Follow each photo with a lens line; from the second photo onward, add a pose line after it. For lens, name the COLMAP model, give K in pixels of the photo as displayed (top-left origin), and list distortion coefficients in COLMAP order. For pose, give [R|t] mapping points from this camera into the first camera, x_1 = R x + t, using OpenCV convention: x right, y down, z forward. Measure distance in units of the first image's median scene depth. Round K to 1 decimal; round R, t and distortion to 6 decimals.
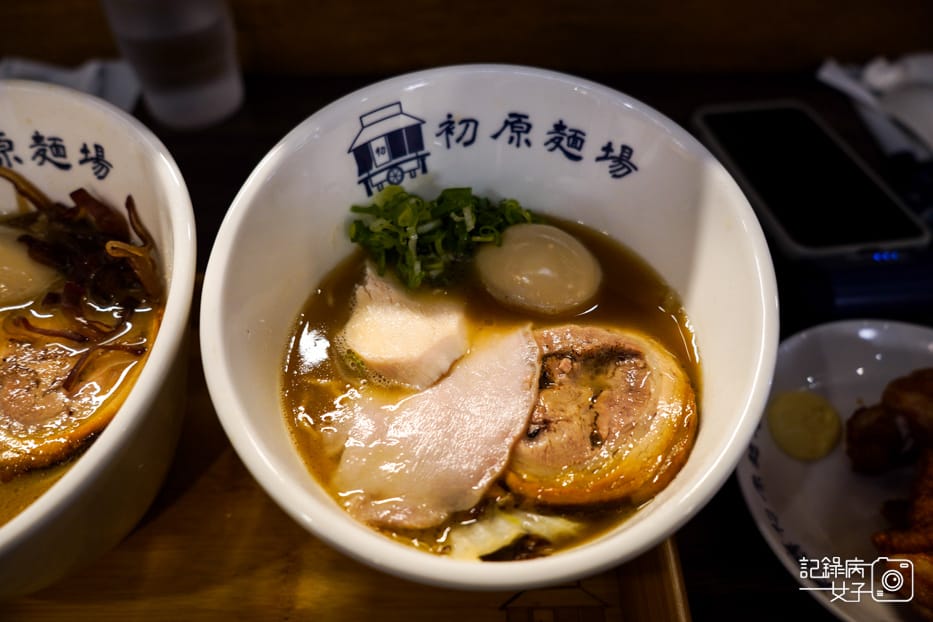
lens RADIAL K [[723.6, 0, 477.1], [0, 723.6, 310.9], [0, 0, 1]] dist [-0.006168, 0.002851]
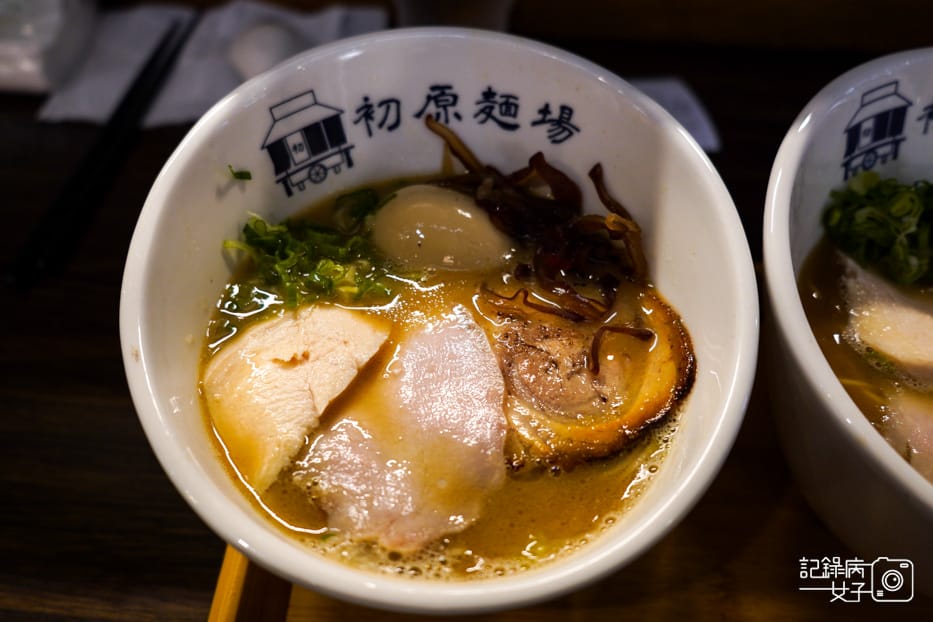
lens RADIAL K [[811.8, 0, 468.8], [0, 811.8, 282.0], [0, 0, 1]] dist [-0.005058, -0.000206]
pose [[0.997943, 0.064113, -0.000053, -0.625124], [-0.064097, 0.997674, -0.023196, 0.023909], [-0.001435, 0.023151, 0.999731, -0.023220]]
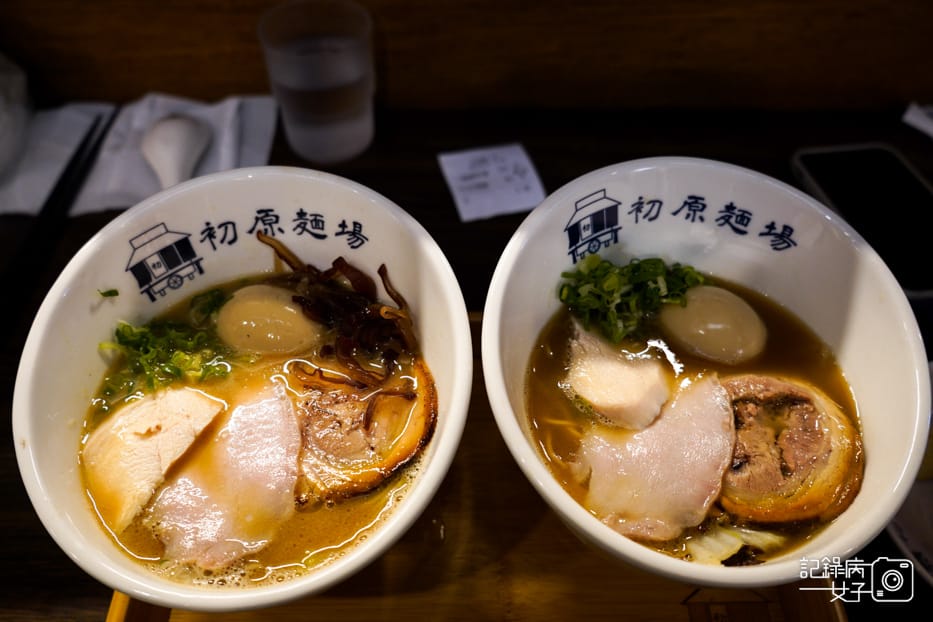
lens RADIAL K [[792.9, 0, 470.7], [0, 792.9, 282.0], [0, 0, 1]] dist [-0.007586, 0.008623]
pose [[0.999916, 0.006348, 0.011264, -0.342841], [-0.006306, 0.999973, -0.003714, -0.123609], [-0.011288, 0.003643, 0.999930, -0.334144]]
